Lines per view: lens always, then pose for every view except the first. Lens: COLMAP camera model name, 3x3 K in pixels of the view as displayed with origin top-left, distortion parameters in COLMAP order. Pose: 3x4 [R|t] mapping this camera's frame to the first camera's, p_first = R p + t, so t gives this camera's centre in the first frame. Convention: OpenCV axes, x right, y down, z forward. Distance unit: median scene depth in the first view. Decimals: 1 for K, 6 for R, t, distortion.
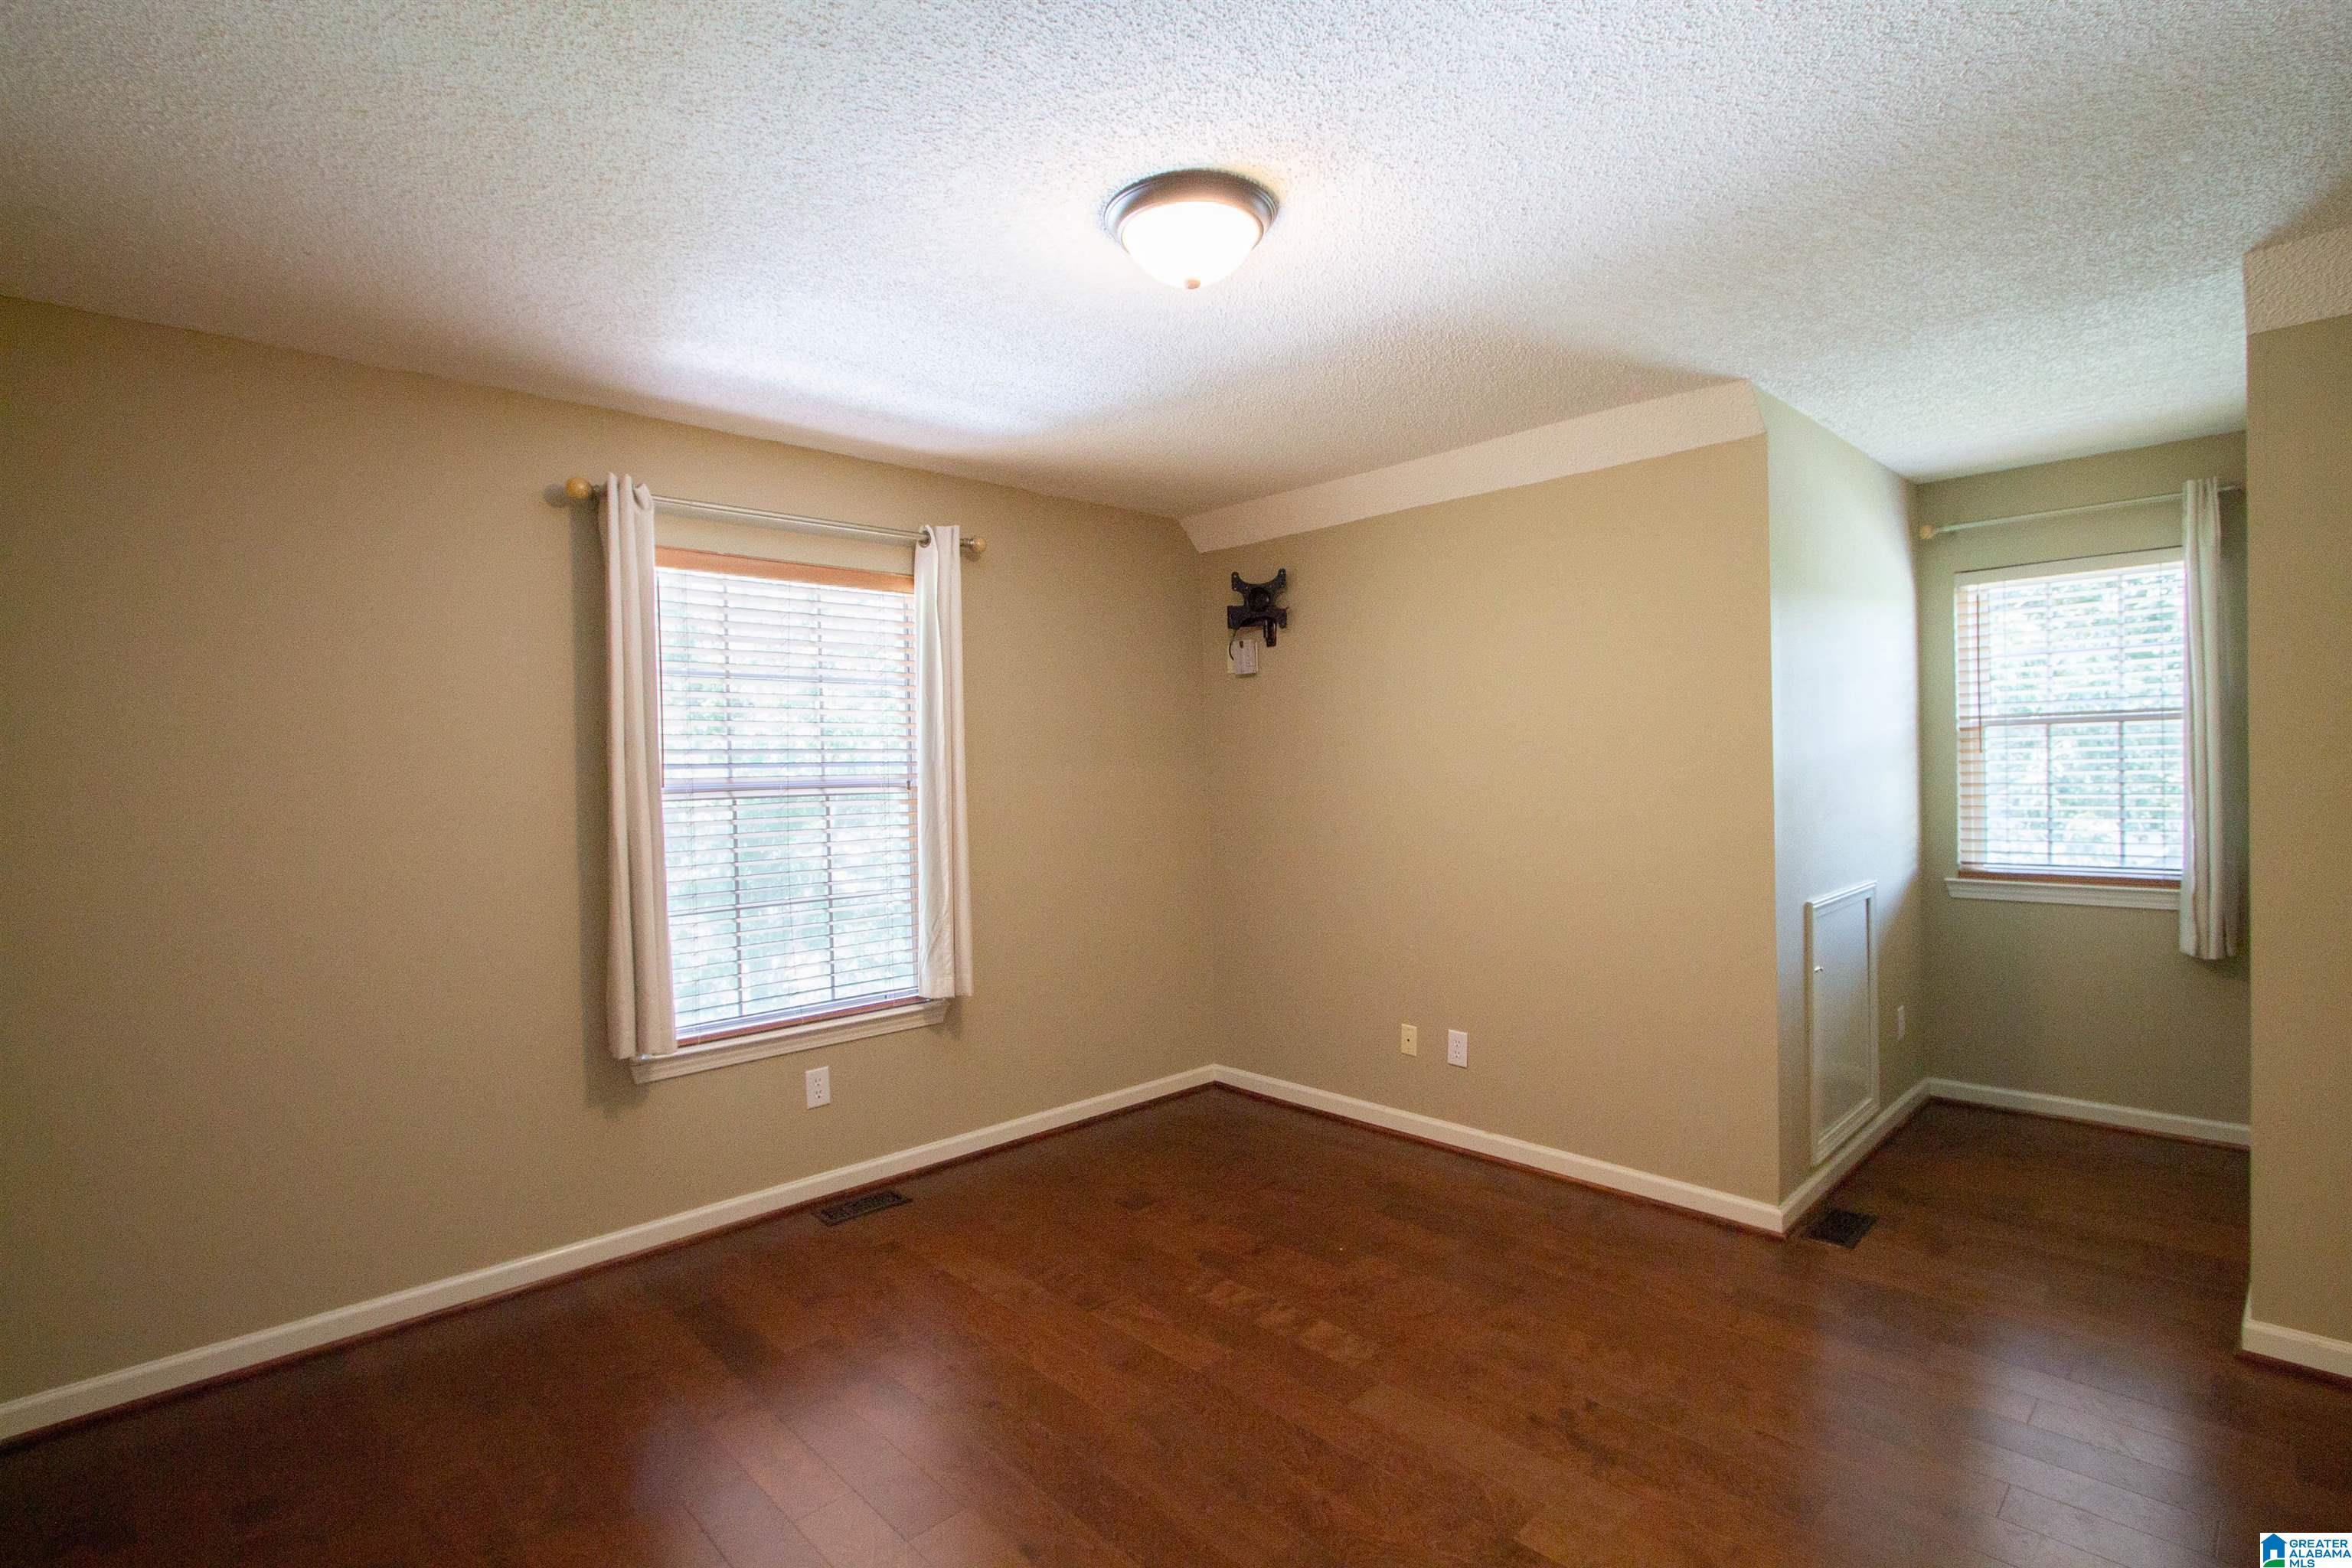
lens RADIAL K [[1120.0, 0, 1188.5], [0, 1120.0, 787.9], [0, 0, 1]] dist [-0.000889, -0.000166]
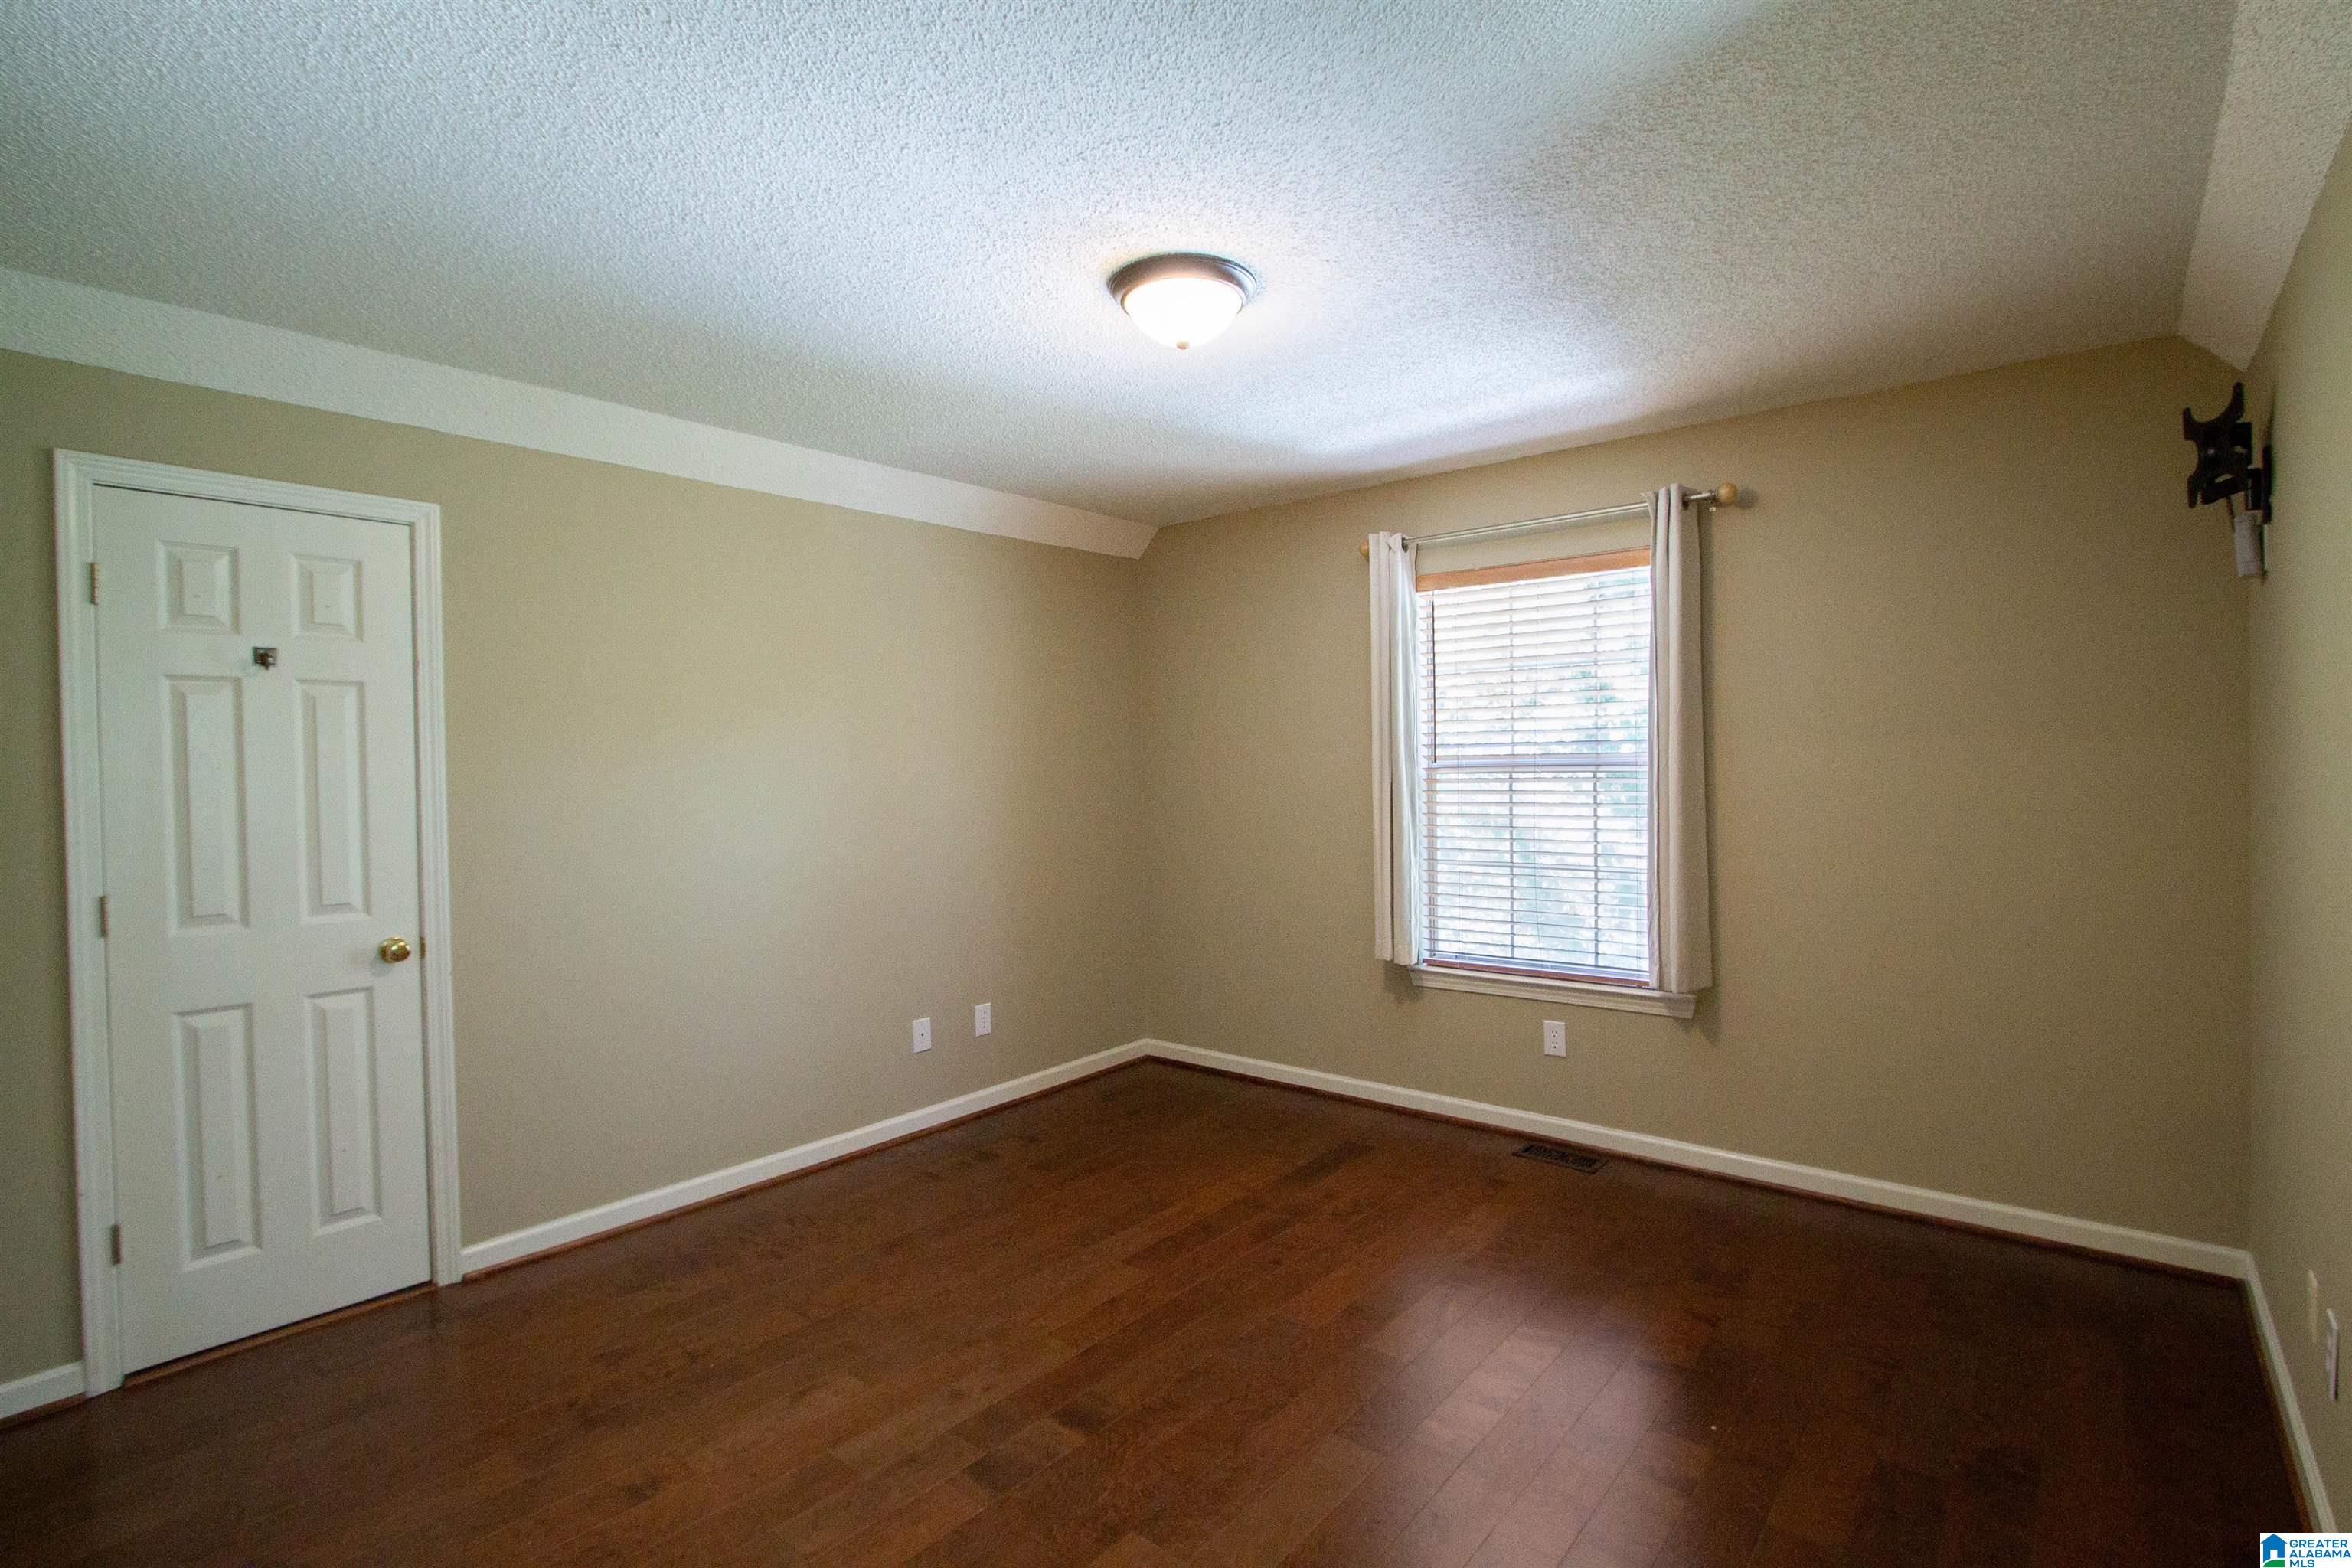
lens RADIAL K [[1120.0, 0, 1188.5], [0, 1120.0, 787.9], [0, 0, 1]] dist [-0.000889, -0.000166]
pose [[0.123634, 0.040636, -0.991496, 0.721487], [-0.005339, 0.999174, 0.040285, -0.019773], [0.992314, 0.000313, 0.123749, 0.526641]]
